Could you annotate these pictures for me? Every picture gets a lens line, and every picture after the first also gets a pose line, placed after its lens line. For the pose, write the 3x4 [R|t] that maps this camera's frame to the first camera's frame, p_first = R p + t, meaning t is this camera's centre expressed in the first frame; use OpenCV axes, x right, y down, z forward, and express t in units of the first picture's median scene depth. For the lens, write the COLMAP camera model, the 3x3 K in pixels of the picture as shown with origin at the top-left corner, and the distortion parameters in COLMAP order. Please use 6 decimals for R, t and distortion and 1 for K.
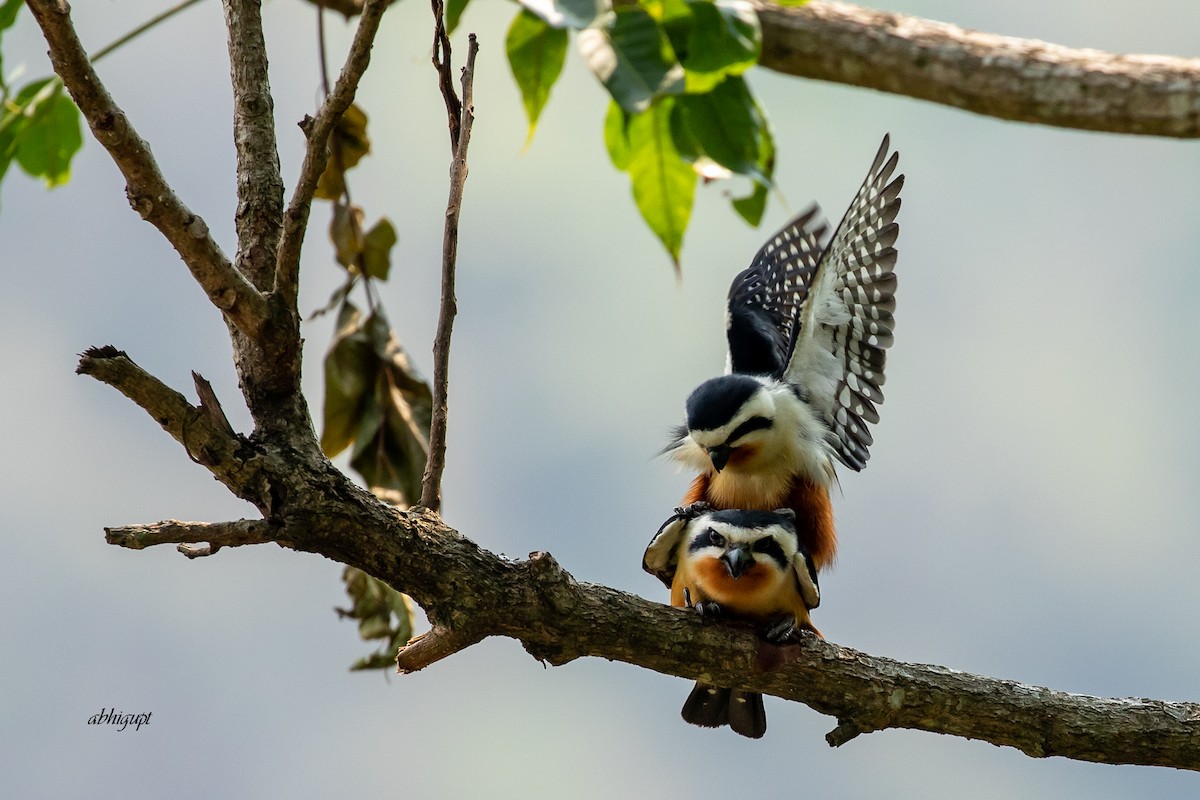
lens RADIAL K [[592.6, 0, 599.1], [0, 592.6, 405.5], [0, 0, 1]] dist [-0.002577, -0.000074]
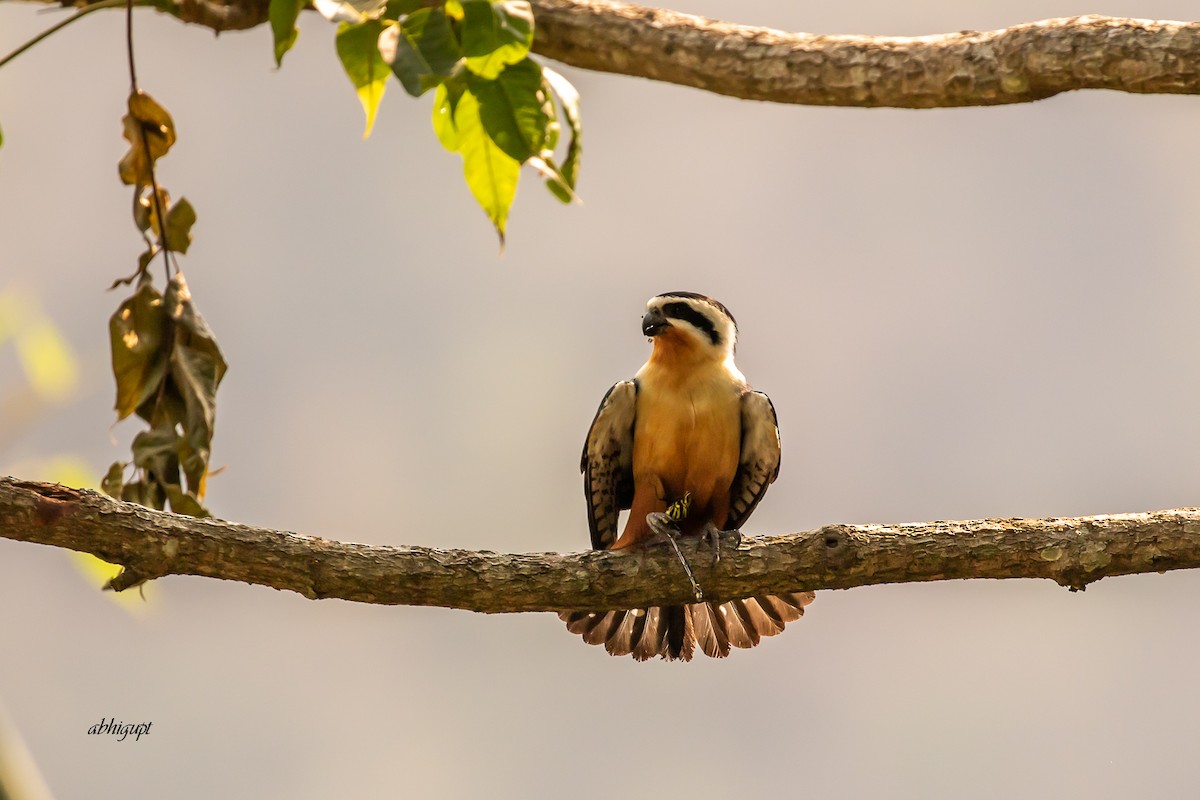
lens RADIAL K [[519.8, 0, 600.9], [0, 519.8, 393.6], [0, 0, 1]] dist [-0.004042, 0.000130]
pose [[0.999722, -0.023524, 0.001356, 0.467012], [0.023511, 0.999685, 0.008818, 0.075174], [-0.001563, -0.008783, 0.999960, 0.005747]]
